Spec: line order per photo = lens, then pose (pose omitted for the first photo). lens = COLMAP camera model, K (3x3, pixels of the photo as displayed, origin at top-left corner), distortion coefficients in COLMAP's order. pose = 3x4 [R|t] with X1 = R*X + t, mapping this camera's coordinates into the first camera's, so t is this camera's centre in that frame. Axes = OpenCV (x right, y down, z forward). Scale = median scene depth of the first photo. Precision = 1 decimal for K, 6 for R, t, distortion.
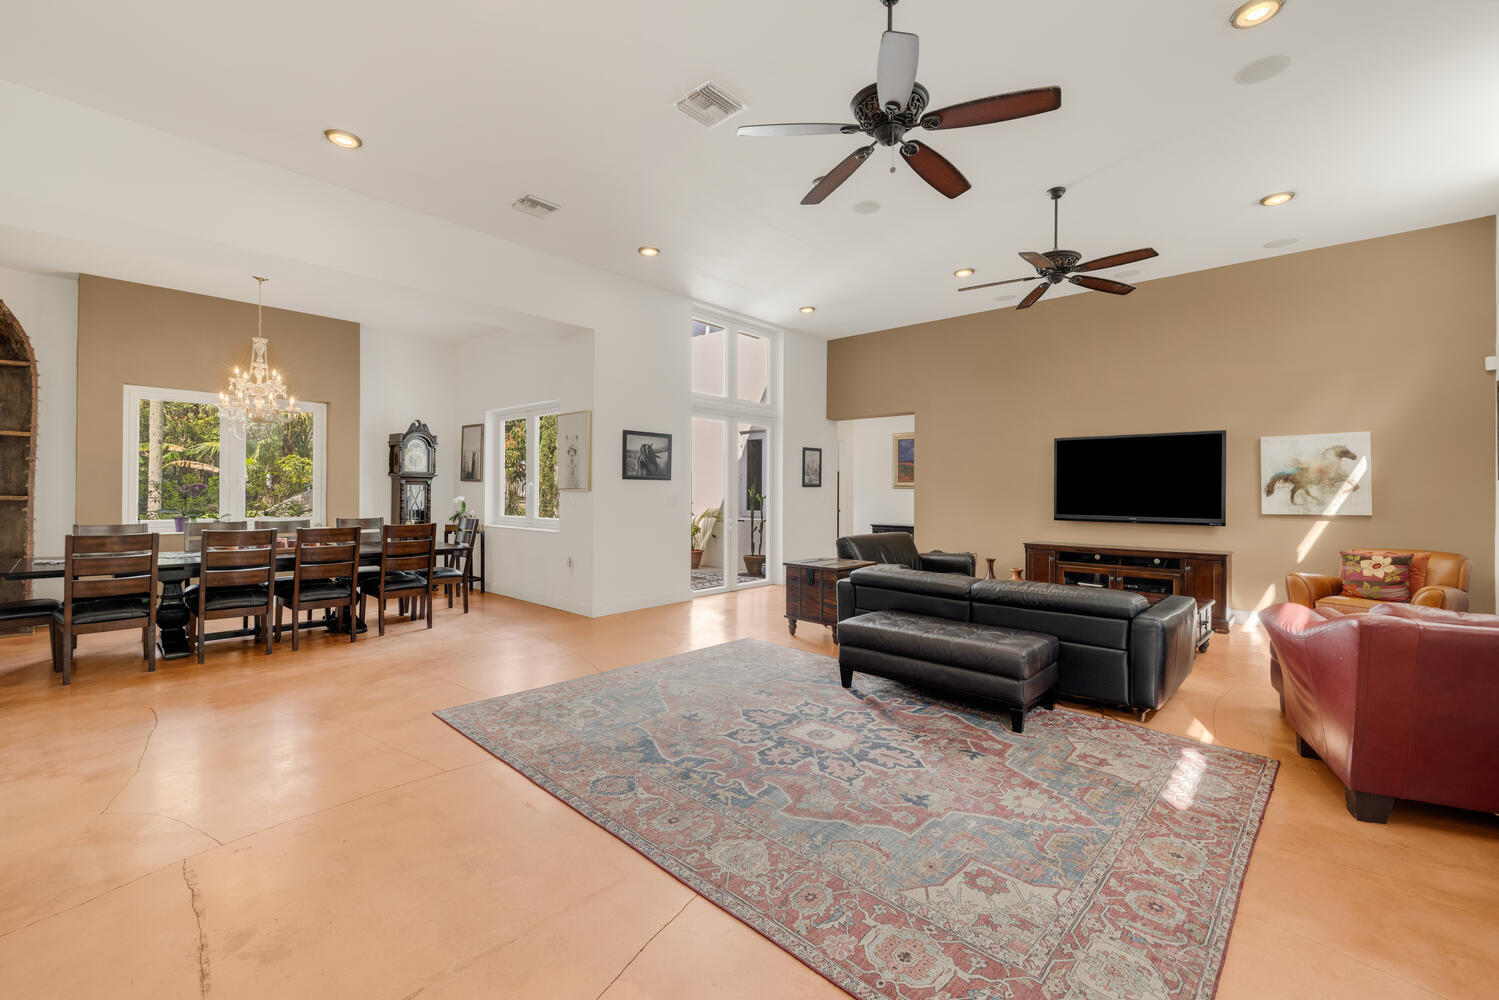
lens RADIAL K [[623.3, 0, 740.1], [0, 623.3, 491.7], [0, 0, 1]] dist [-0.000185, 0.000173]
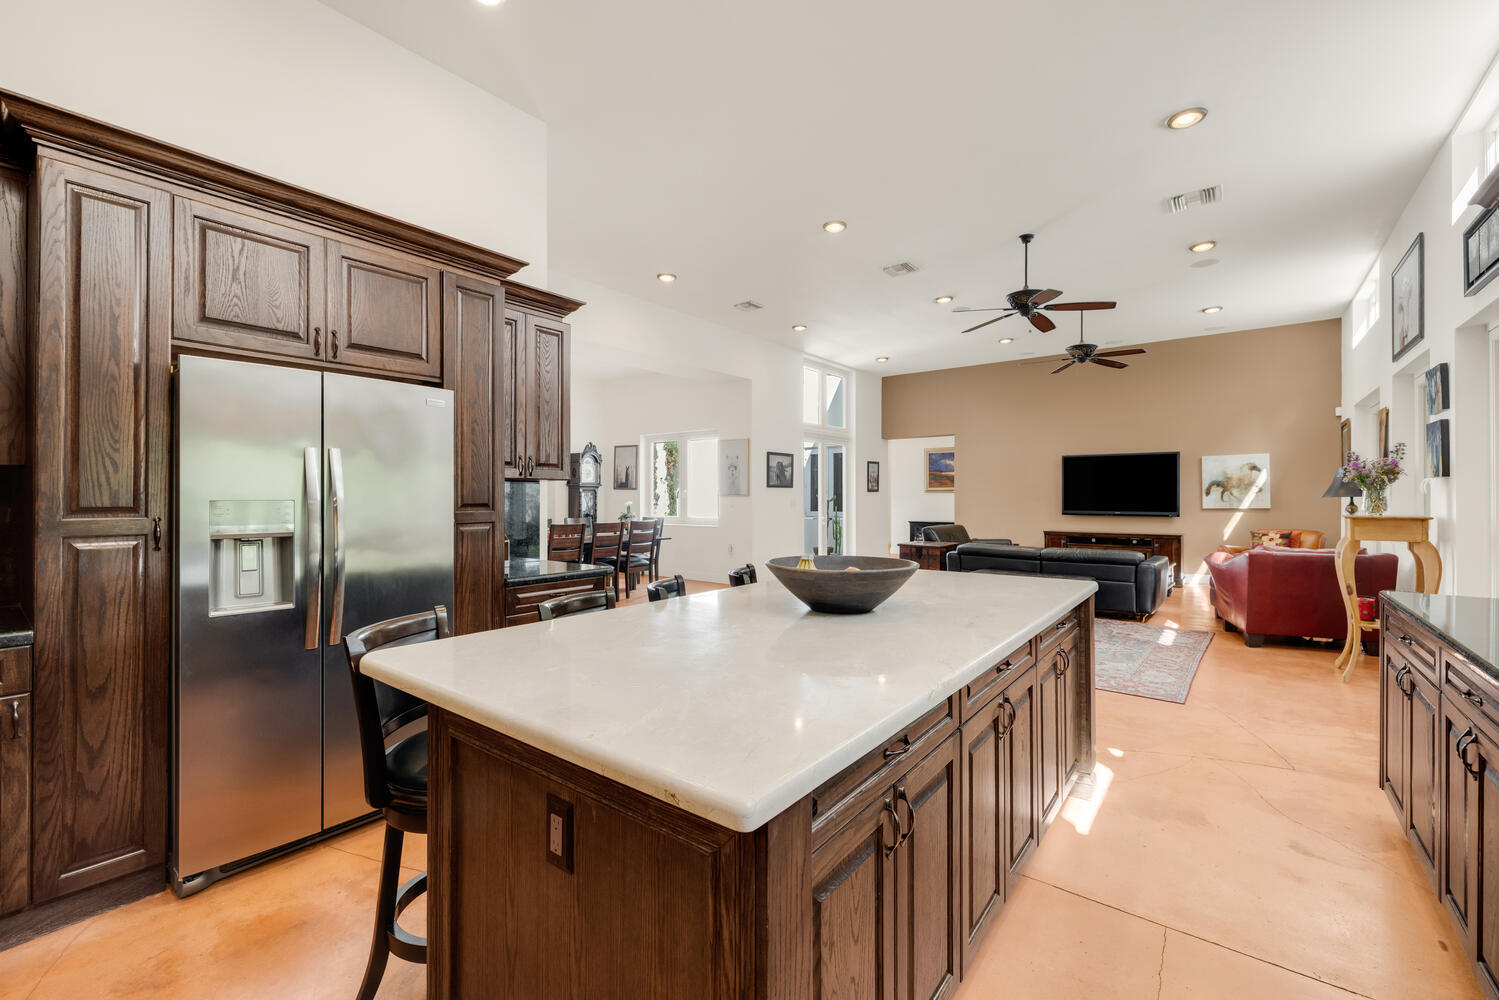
lens RADIAL K [[638.7, 0, 749.5], [0, 638.7, 500.0], [0, 0, 1]] dist [0.002536, 0.000063]
pose [[0.996235, -0.008229, 0.086301, -0.376508], [0.007721, 0.999951, 0.006220, -0.001596], [-0.086348, -0.005530, 0.996250, -0.431927]]
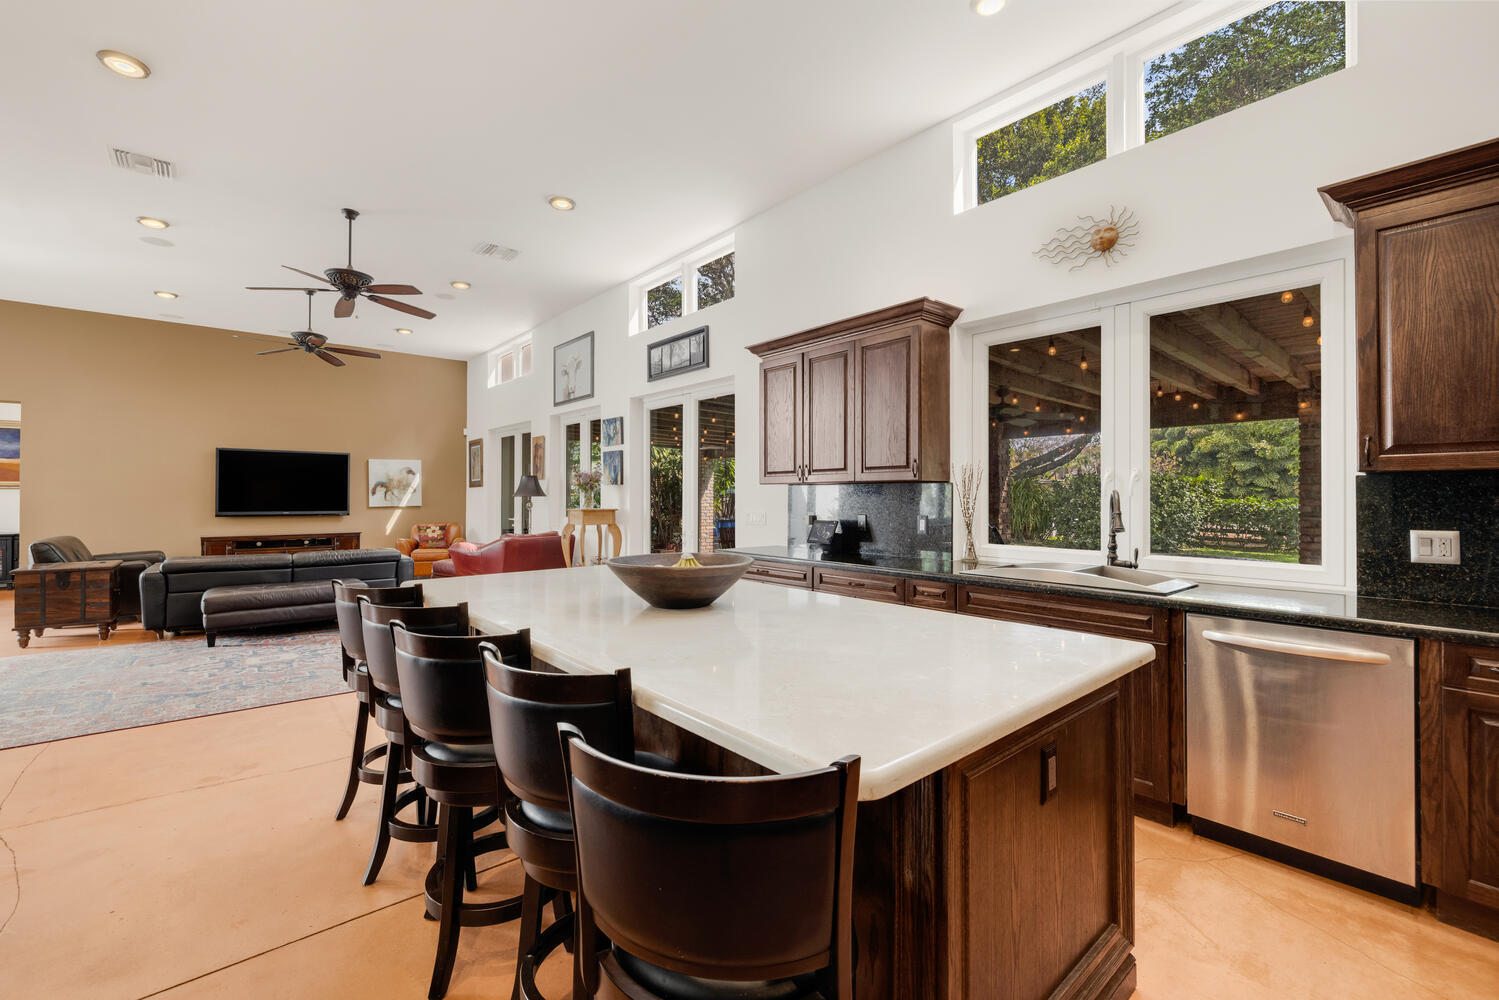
lens RADIAL K [[623.3, 0, 740.1], [0, 623.3, 491.7], [0, 0, 1]] dist [-0.000185, 0.000173]
pose [[0.124379, 0.001866, 0.992233, -0.653115], [-0.003801, 0.999992, -0.001404, -0.004472], [-0.992228, -0.003597, 0.124385, -0.155675]]
